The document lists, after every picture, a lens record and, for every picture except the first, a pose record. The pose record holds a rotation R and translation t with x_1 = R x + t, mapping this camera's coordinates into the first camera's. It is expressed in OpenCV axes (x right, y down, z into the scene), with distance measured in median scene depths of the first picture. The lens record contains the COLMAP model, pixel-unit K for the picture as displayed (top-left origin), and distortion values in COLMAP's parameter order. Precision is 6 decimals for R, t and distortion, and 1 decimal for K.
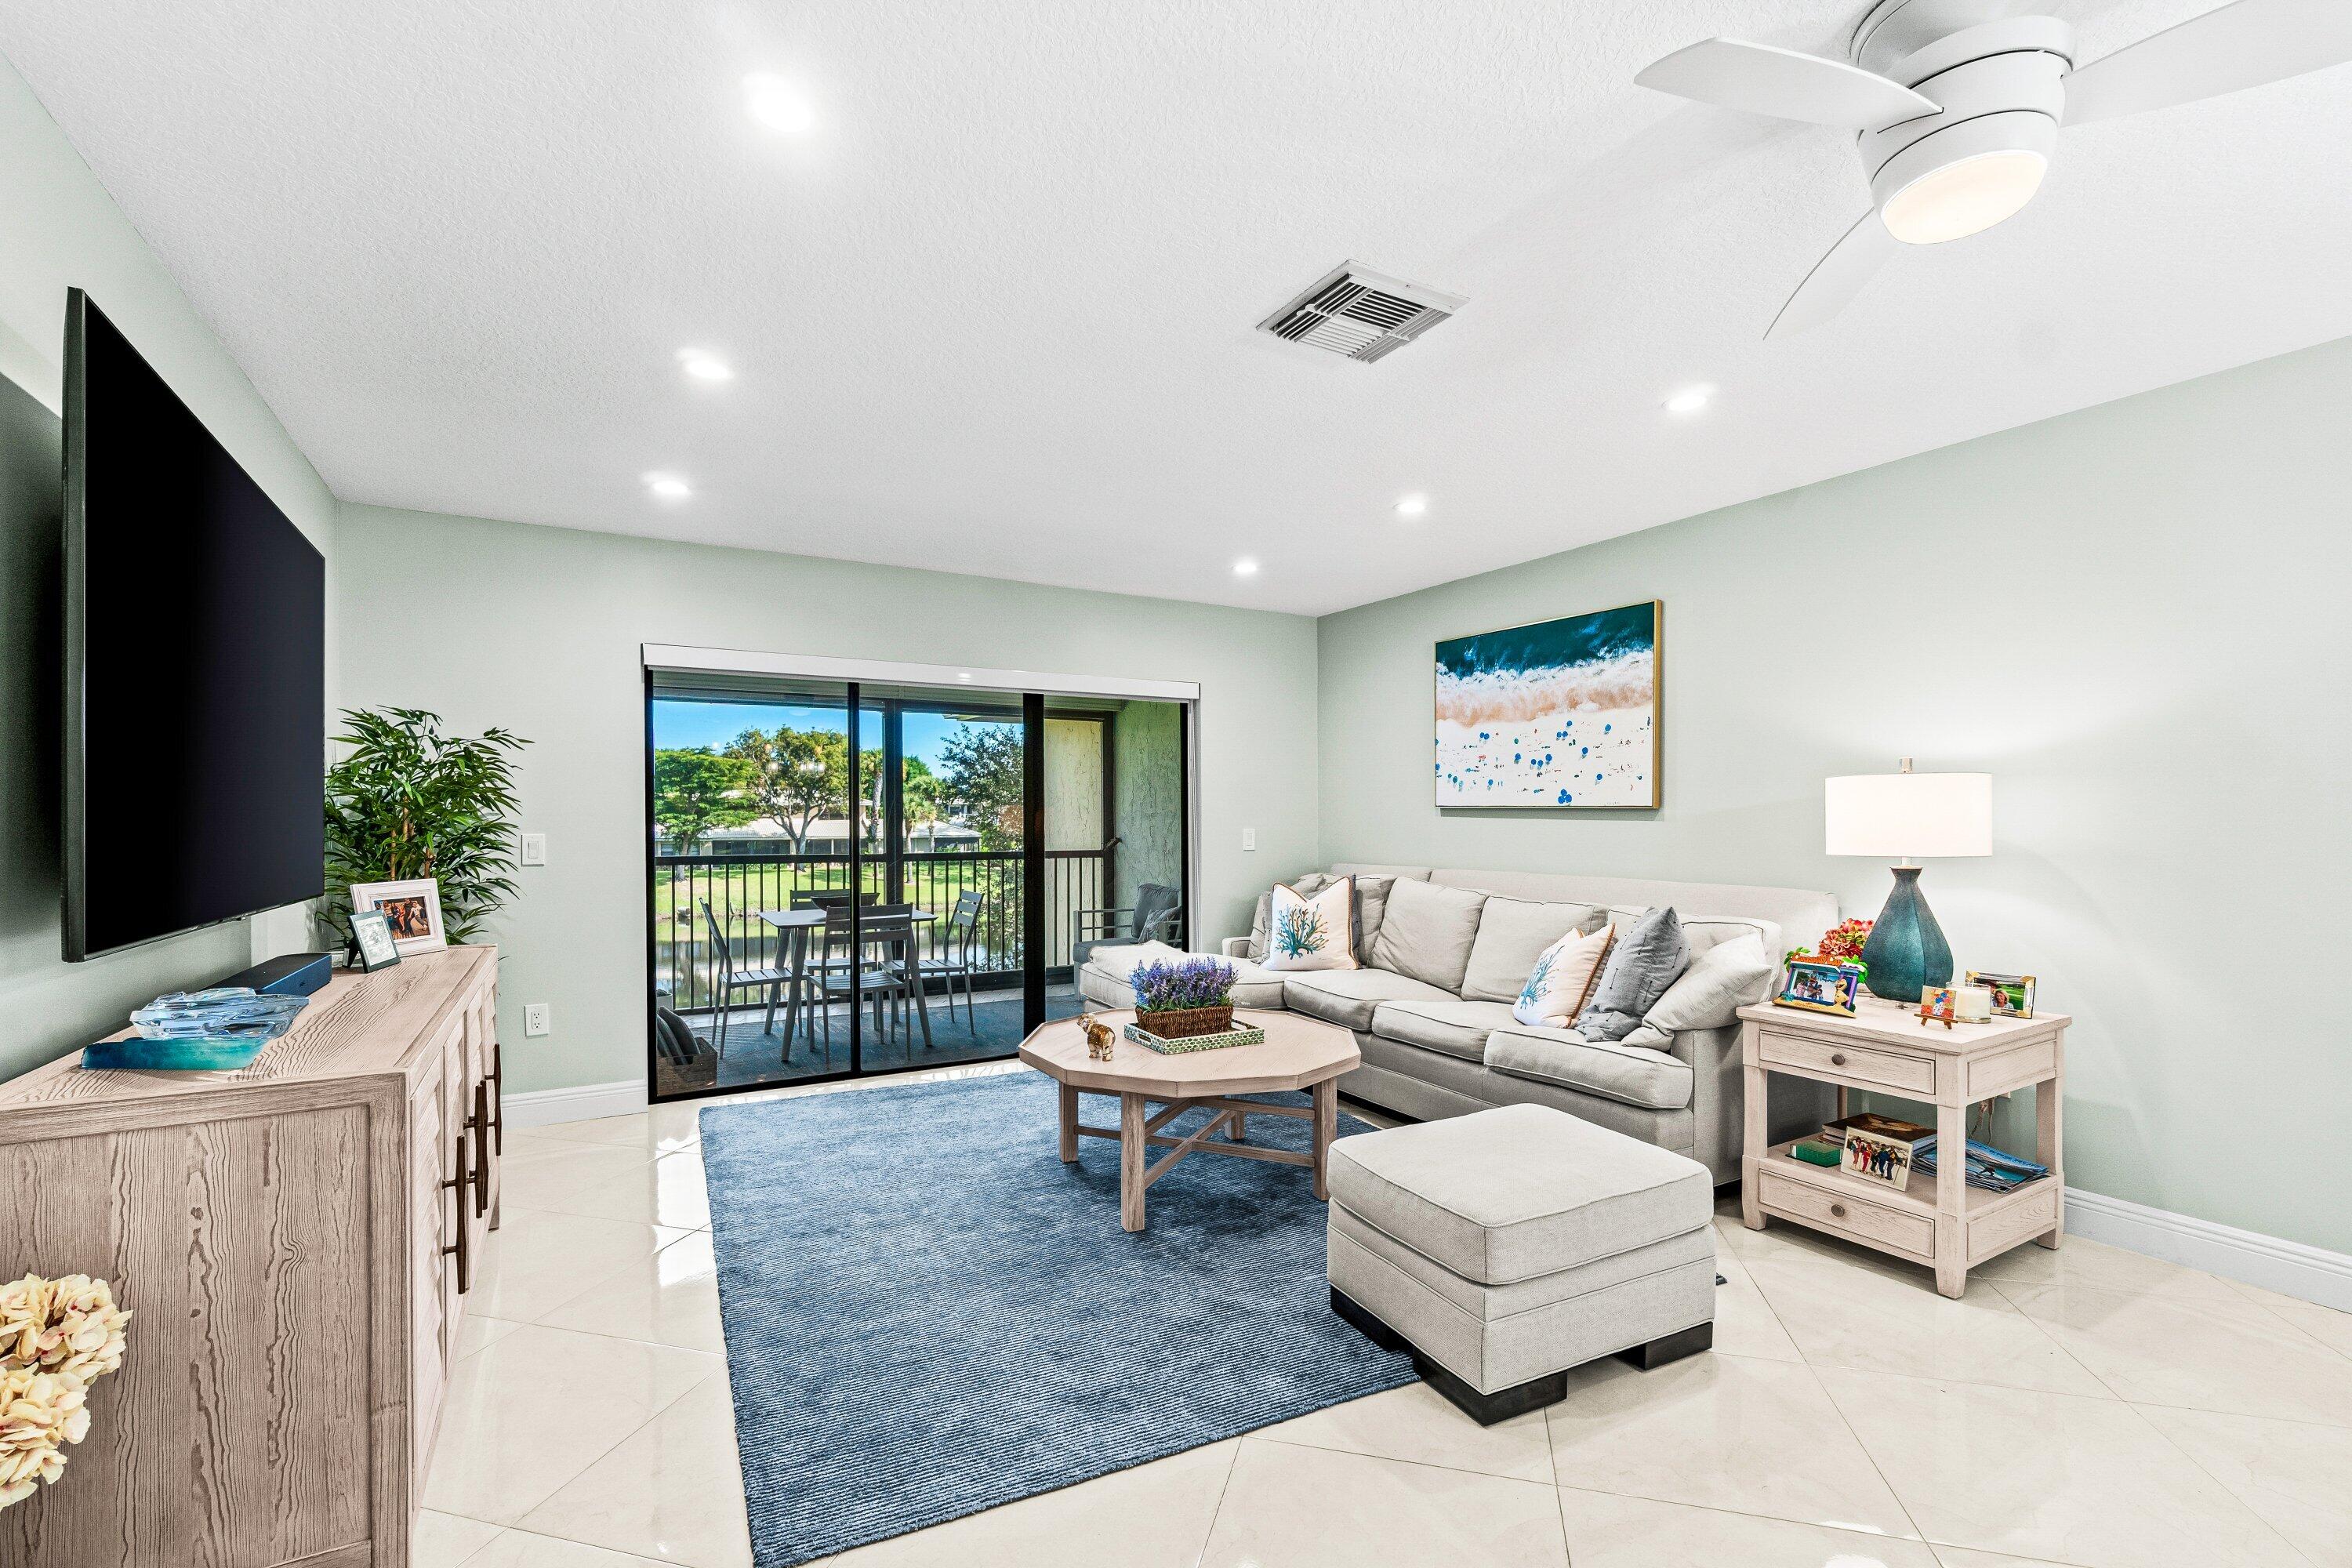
lens RADIAL K [[1028.2, 0, 1171.9], [0, 1028.2, 824.7], [0, 0, 1]] dist [-0.001379, 0.000430]
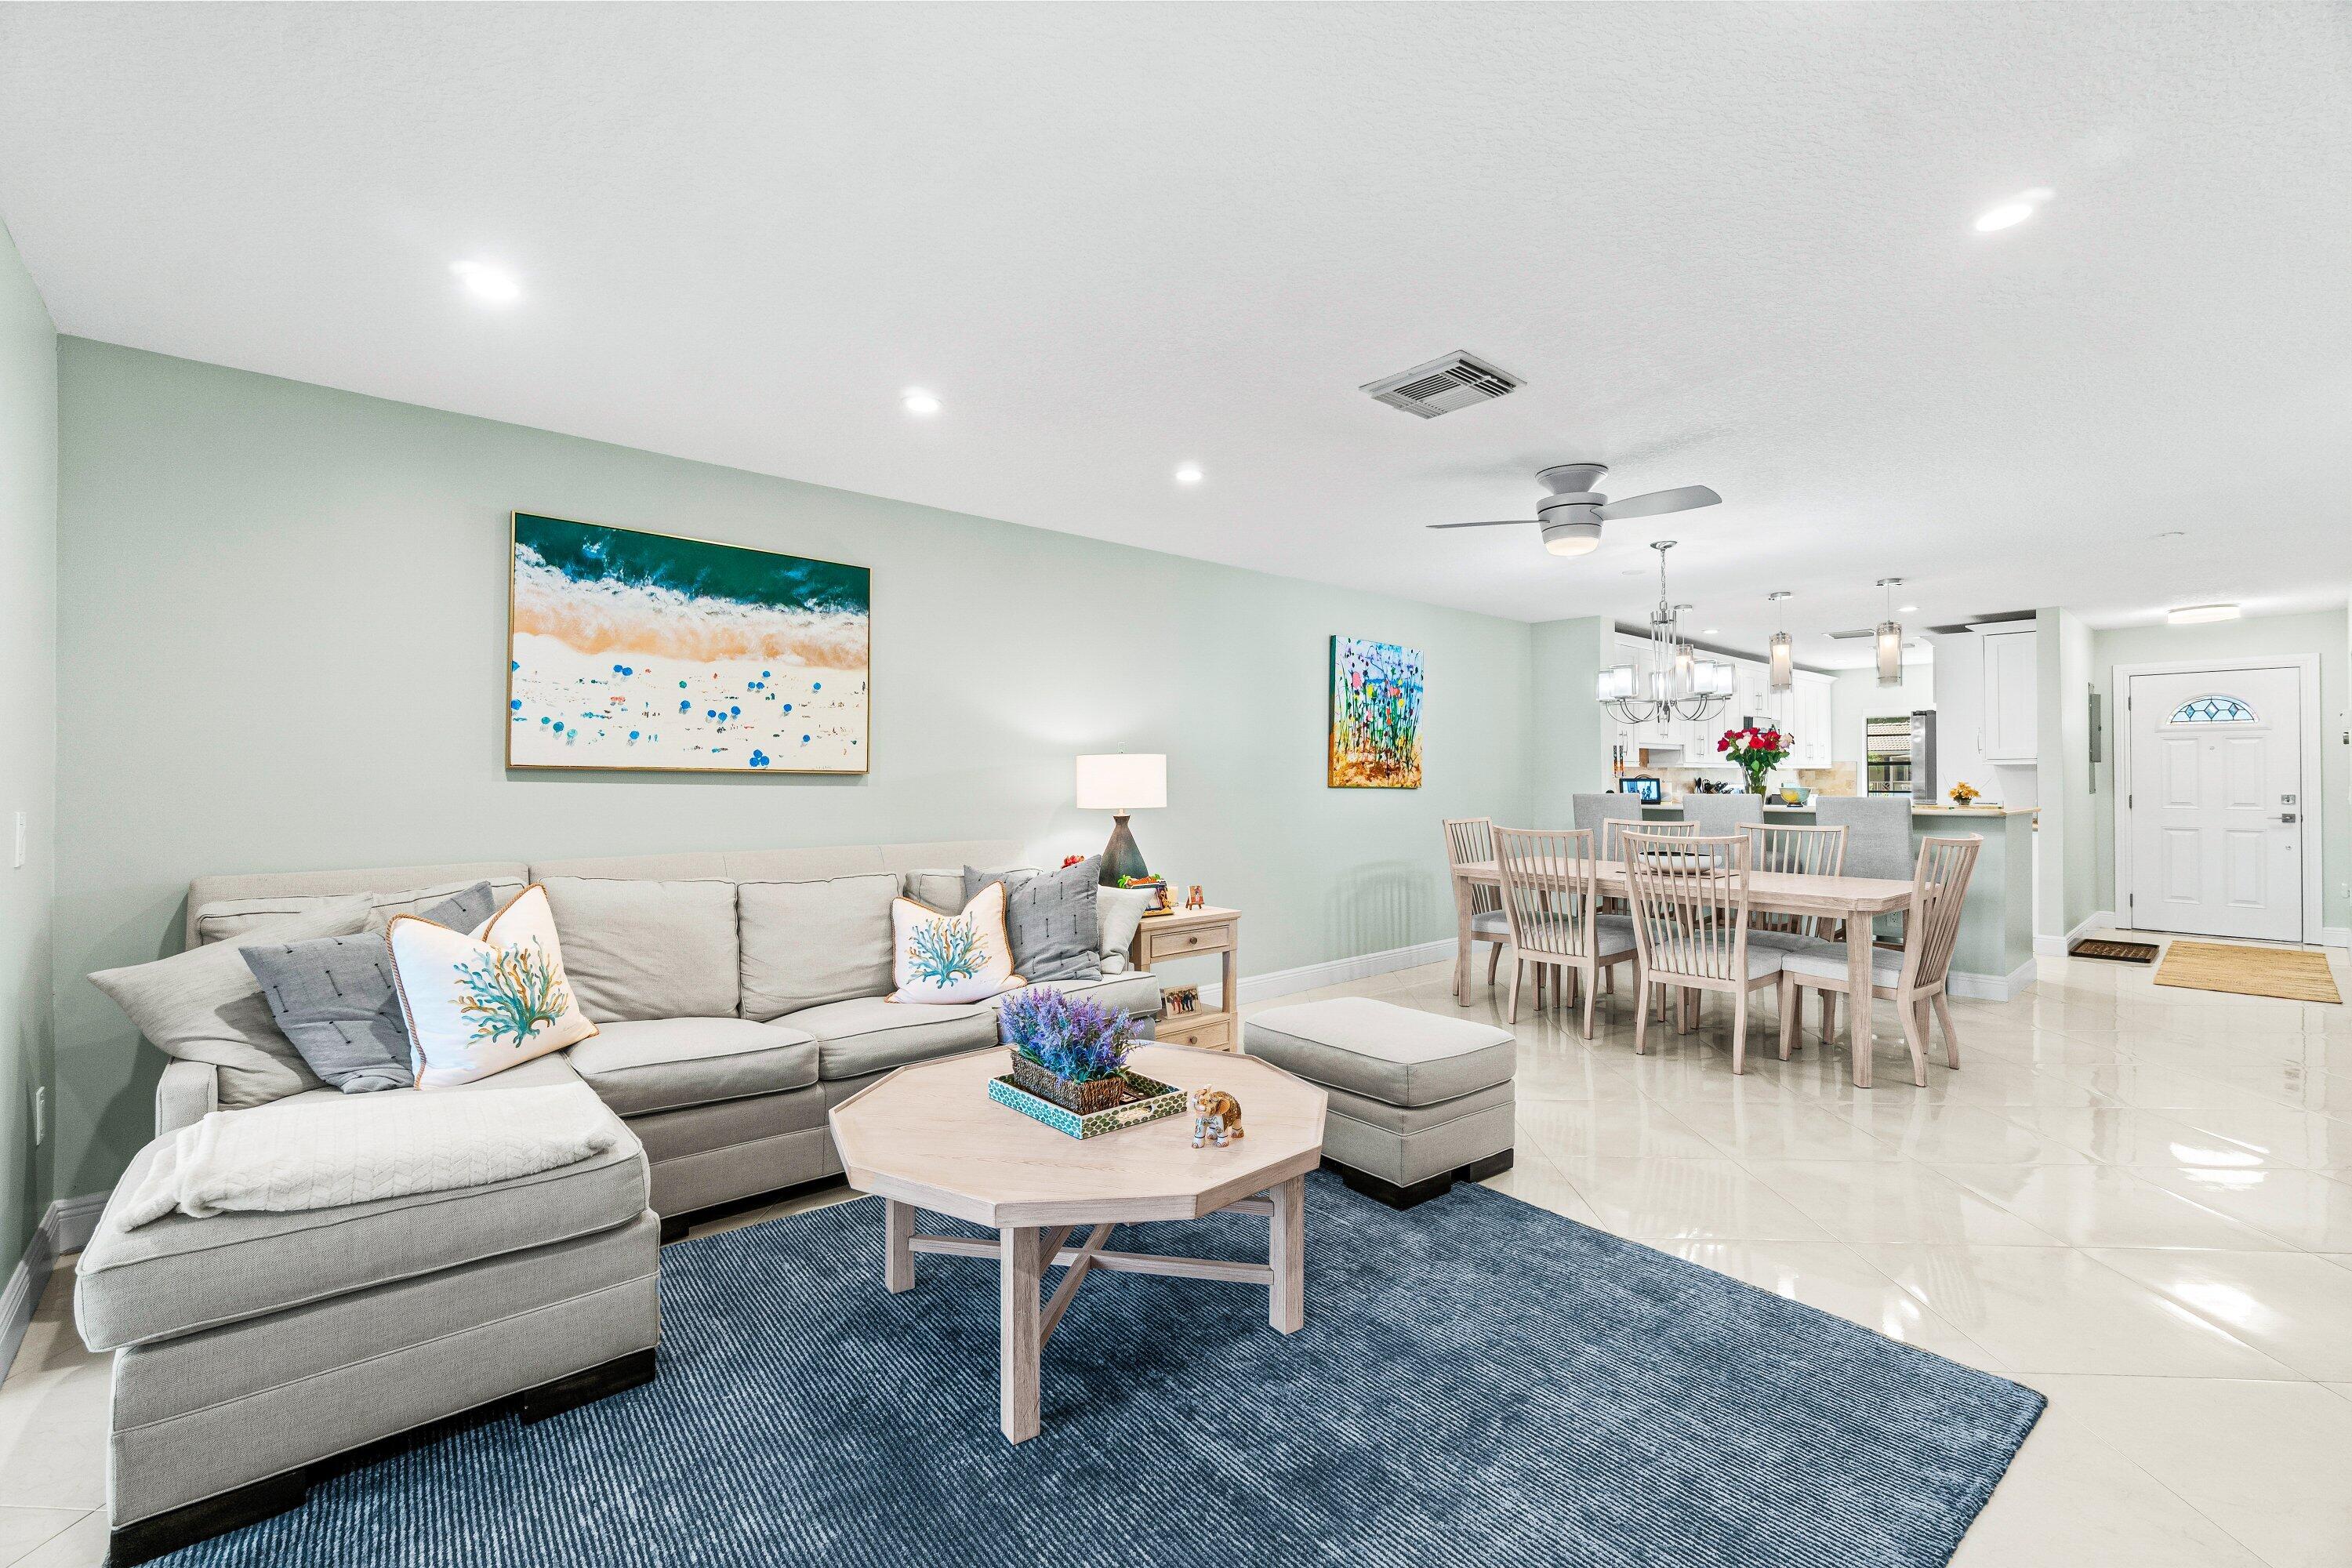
lens RADIAL K [[1003.3, 0, 1171.5], [0, 1003.3, 769.0], [0, 0, 1]] dist [-0.001897, 0.000165]
pose [[-0.200578, 0.010809, 0.979618, -0.519563], [0.006748, 0.999931, -0.009652, -0.008205], [-0.979655, 0.004675, -0.200637, 0.853820]]
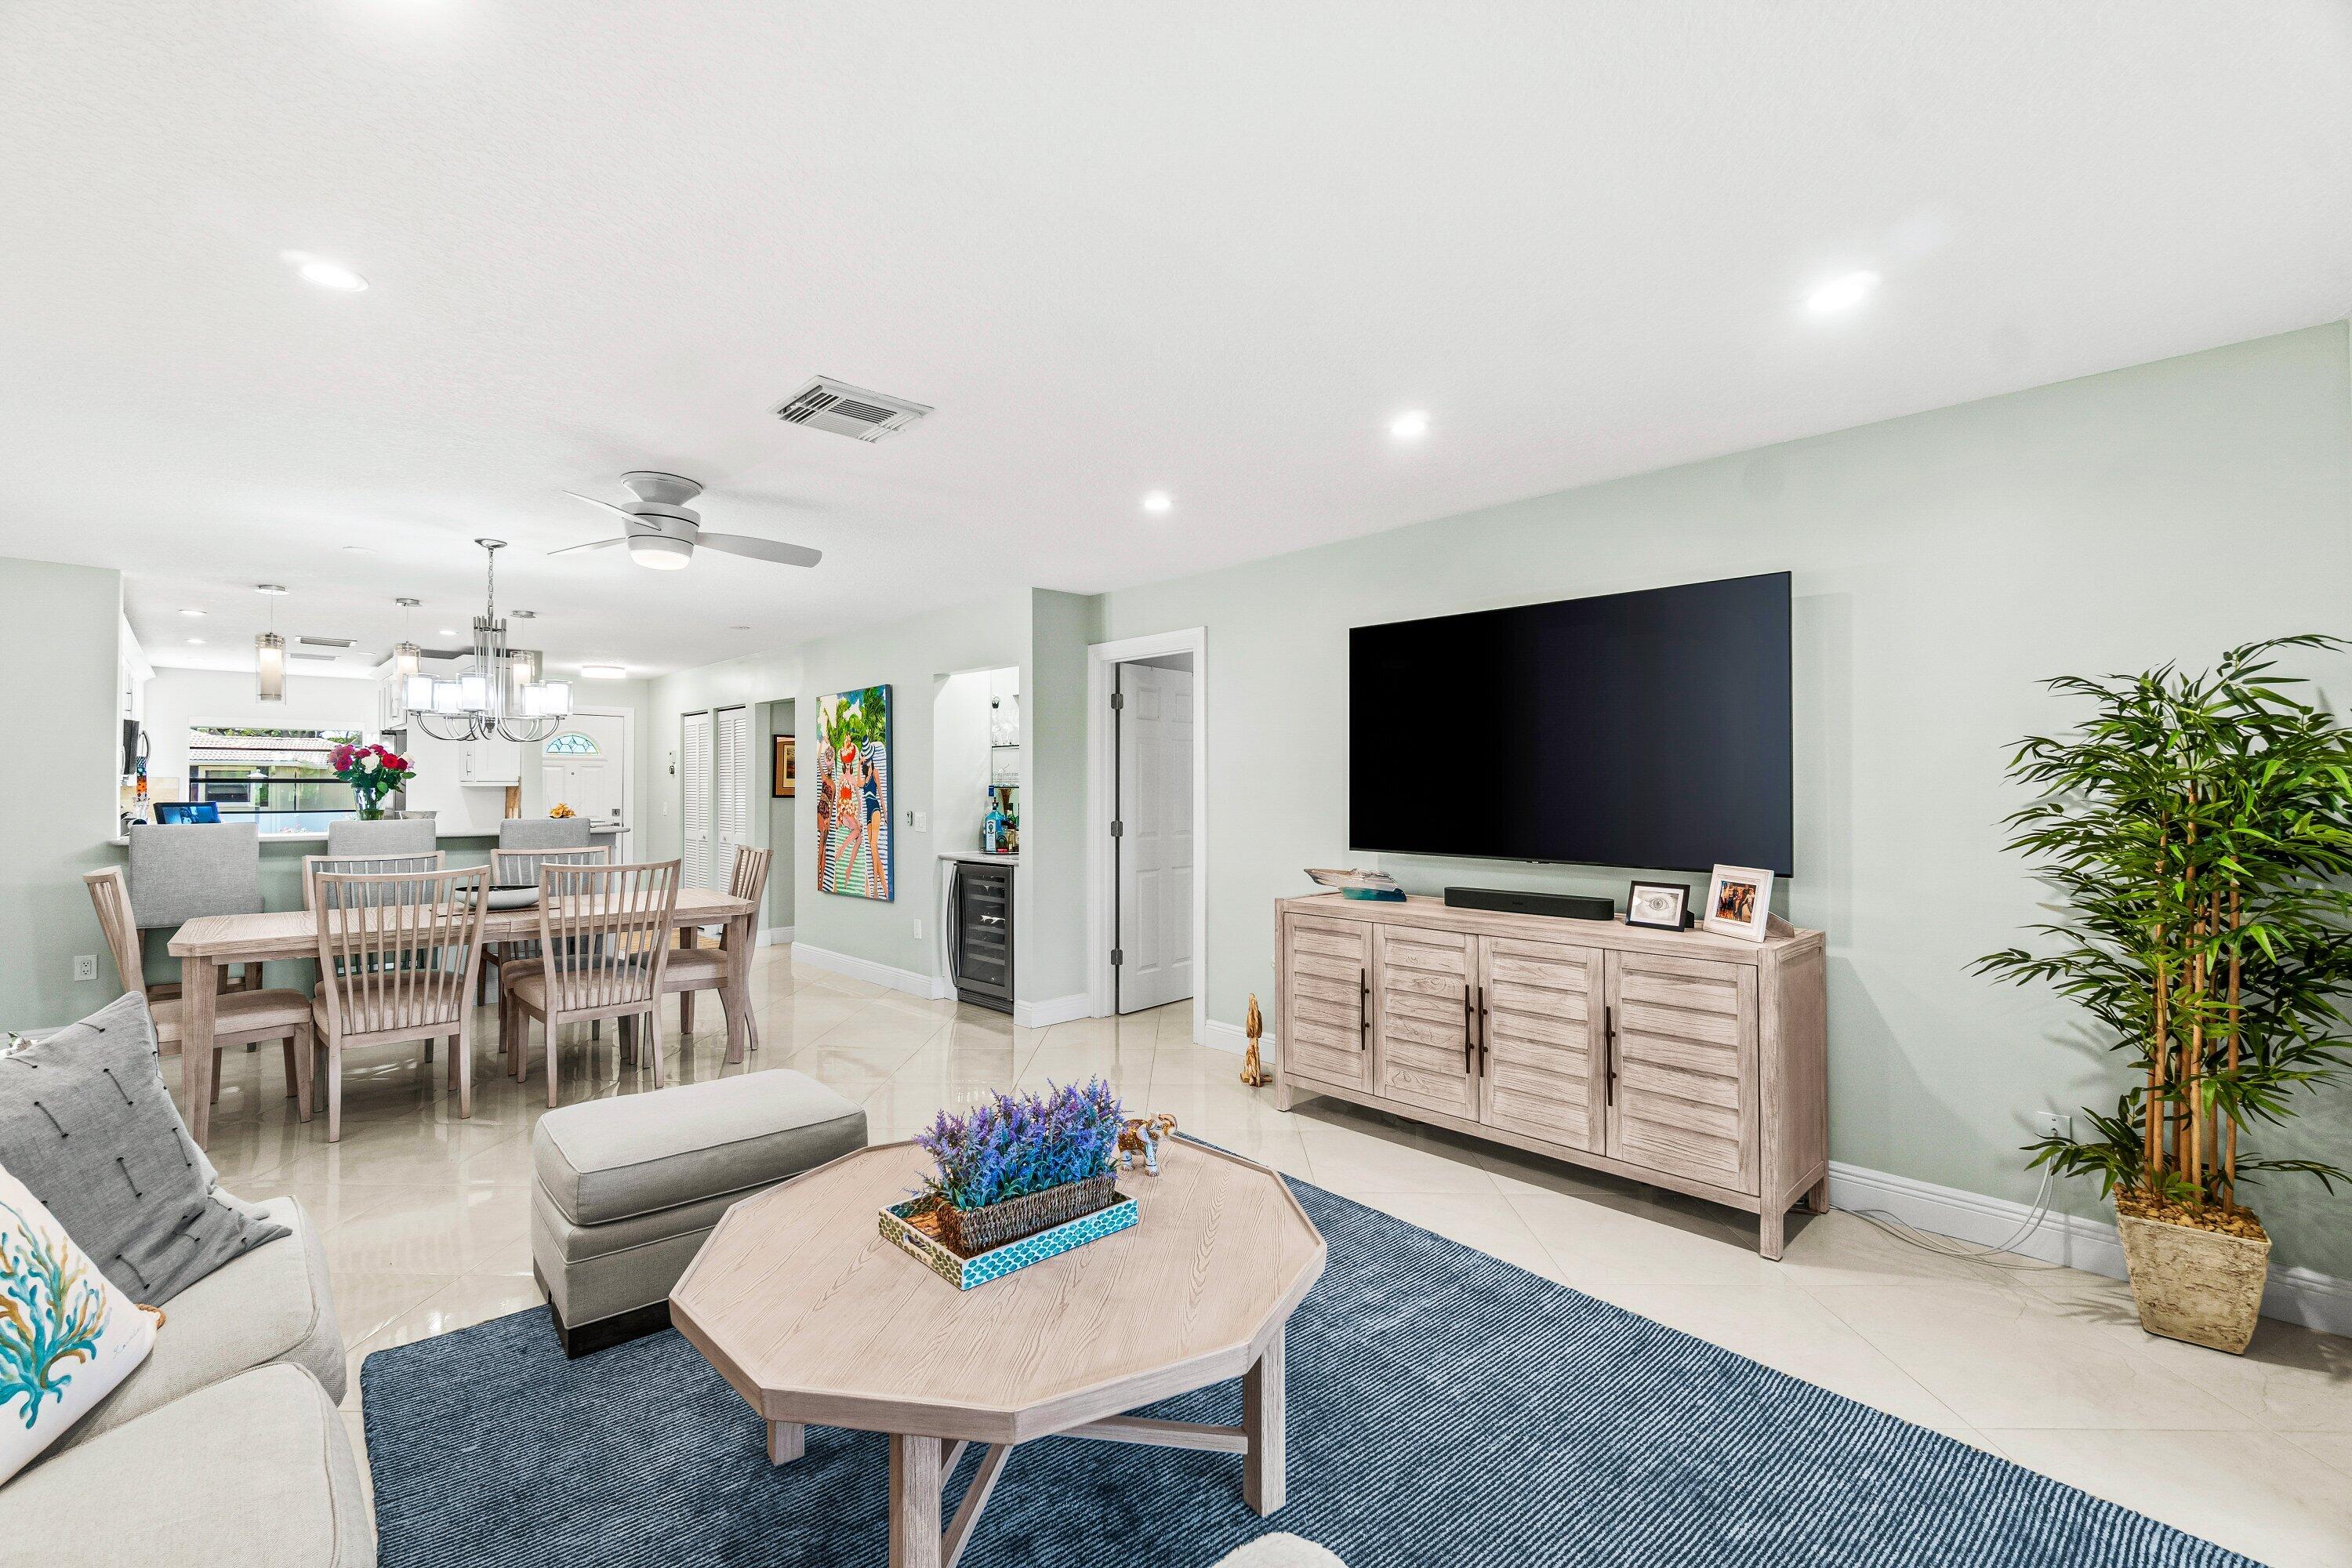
lens RADIAL K [[1012.1, 0, 1164.7], [0, 1012.1, 772.8], [0, 0, 1]] dist [0.001145, 0.000209]
pose [[-0.973661, 0.001873, -0.227994, 0.051288], [0.004167, 0.999945, -0.009583, -0.023536], [0.227963, -0.010281, -0.973615, 1.227771]]
